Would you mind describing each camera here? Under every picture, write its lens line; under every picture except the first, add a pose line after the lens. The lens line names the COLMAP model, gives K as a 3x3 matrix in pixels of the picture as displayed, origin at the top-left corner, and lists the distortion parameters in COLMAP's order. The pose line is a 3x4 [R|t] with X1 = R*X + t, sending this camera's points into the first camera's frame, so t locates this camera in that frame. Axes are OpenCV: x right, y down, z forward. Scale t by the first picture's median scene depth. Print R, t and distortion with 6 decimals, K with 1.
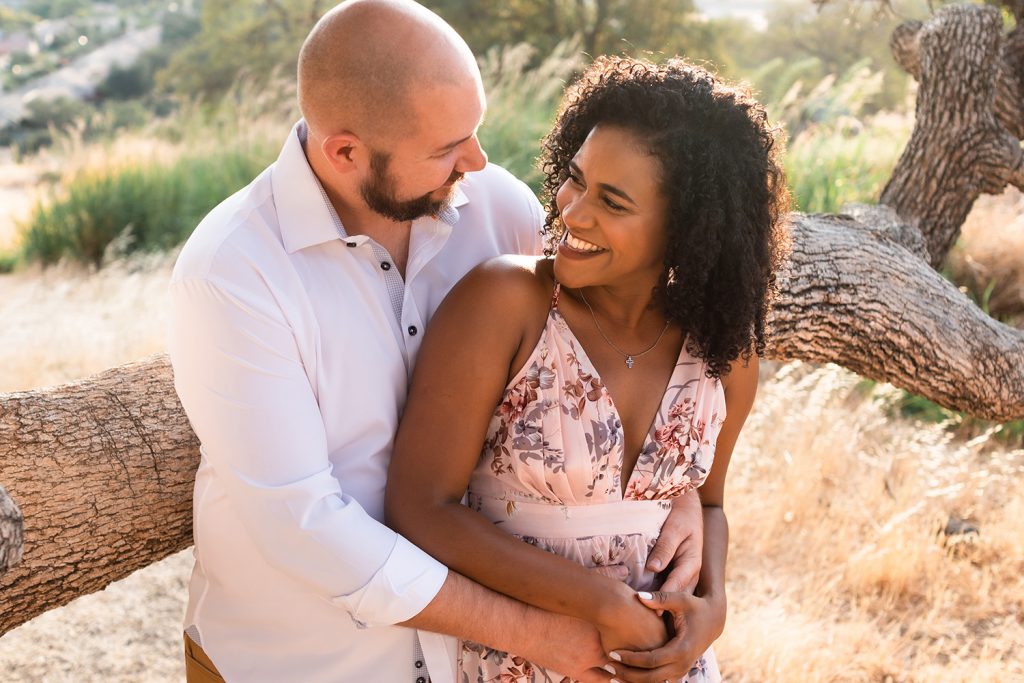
lens RADIAL K [[1362.6, 0, 509.9], [0, 1362.6, 347.4], [0, 0, 1]] dist [-0.142733, 0.091502]
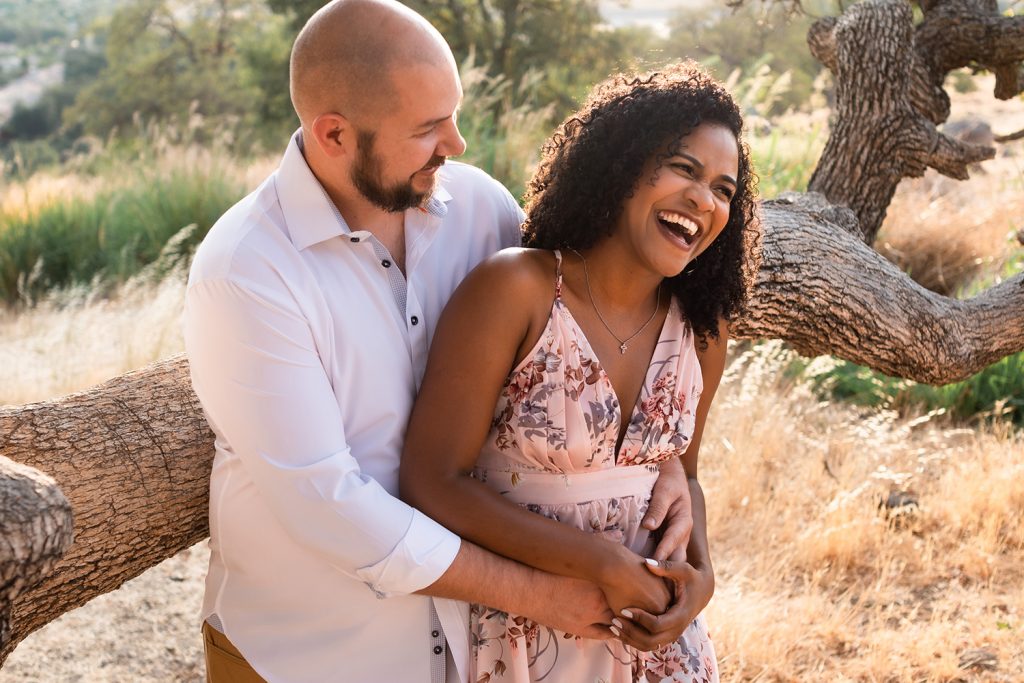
lens RADIAL K [[1363.5, 0, 512.0], [0, 1363.5, 341.5], [0, 0, 1]] dist [-0.148059, 0.083286]
pose [[0.996506, -0.059214, 0.058907, -0.036505], [0.060196, 0.998073, -0.015048, 0.017276], [-0.057902, 0.018542, 0.998150, -0.056349]]
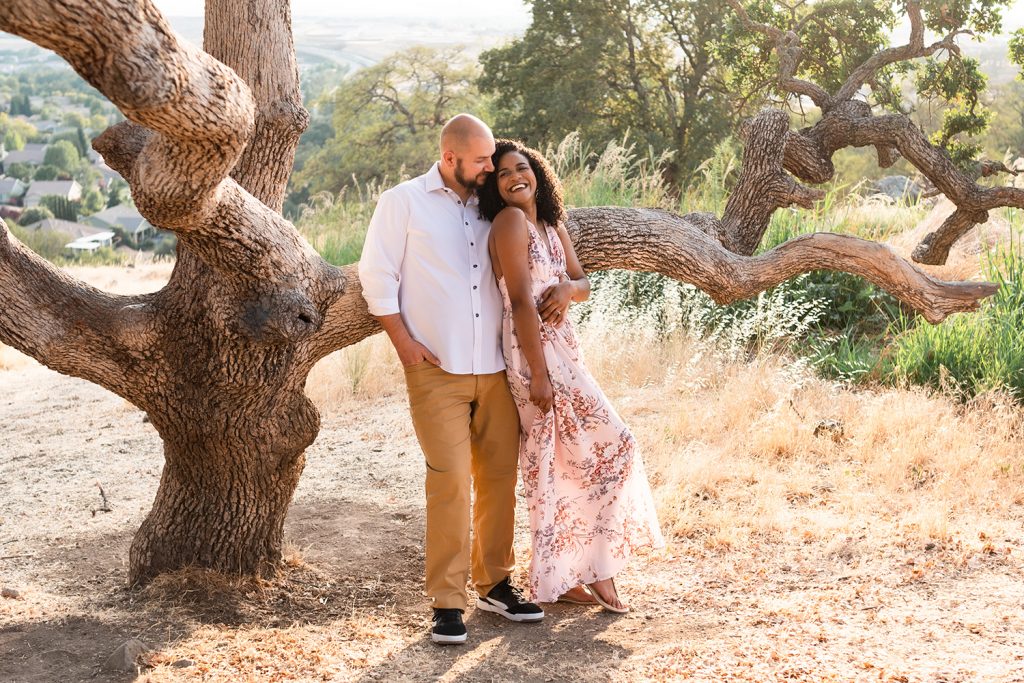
lens RADIAL K [[1363.5, 0, 512.0], [0, 1363.5, 341.5], [0, 0, 1]] dist [-0.148059, 0.083286]
pose [[0.995605, -0.021377, -0.091183, 0.207389], [0.014640, 0.997157, -0.073921, 0.304421], [0.092504, 0.072261, 0.993087, -1.343100]]
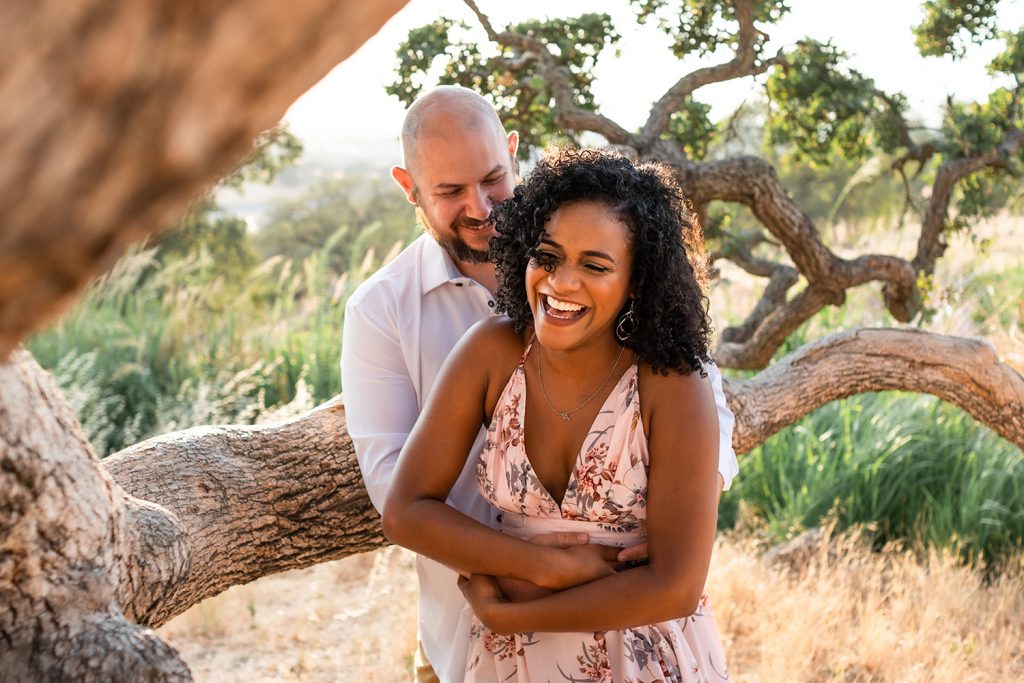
lens RADIAL K [[1363.5, 0, 512.0], [0, 1363.5, 341.5], [0, 0, 1]] dist [-0.148059, 0.083286]
pose [[0.930158, -0.096002, 0.354385, -0.276712], [0.148242, 0.981237, -0.123280, 0.080238], [-0.335901, 0.167205, 0.926938, -0.126143]]
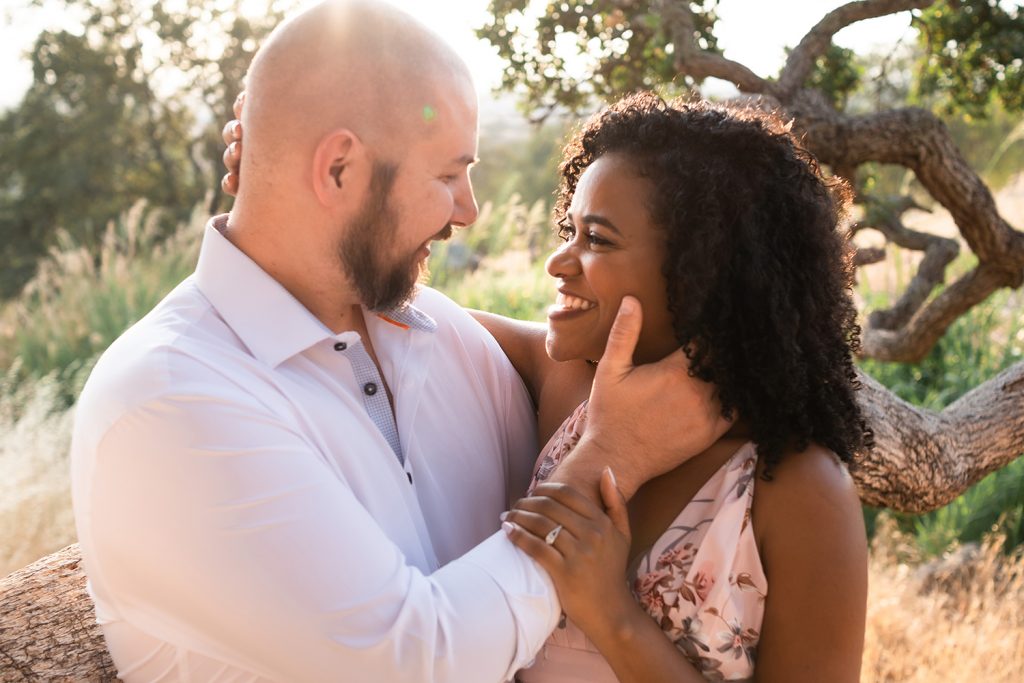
lens RADIAL K [[1356.9, 0, 522.5], [0, 1356.9, 342.9], [0, 0, 1]] dist [-0.131669, 0.066665]
pose [[0.952928, -0.104550, 0.284600, -0.156640], [0.137942, 0.985391, -0.099880, -0.006105], [-0.270000, 0.134437, 0.953429, 0.185989]]
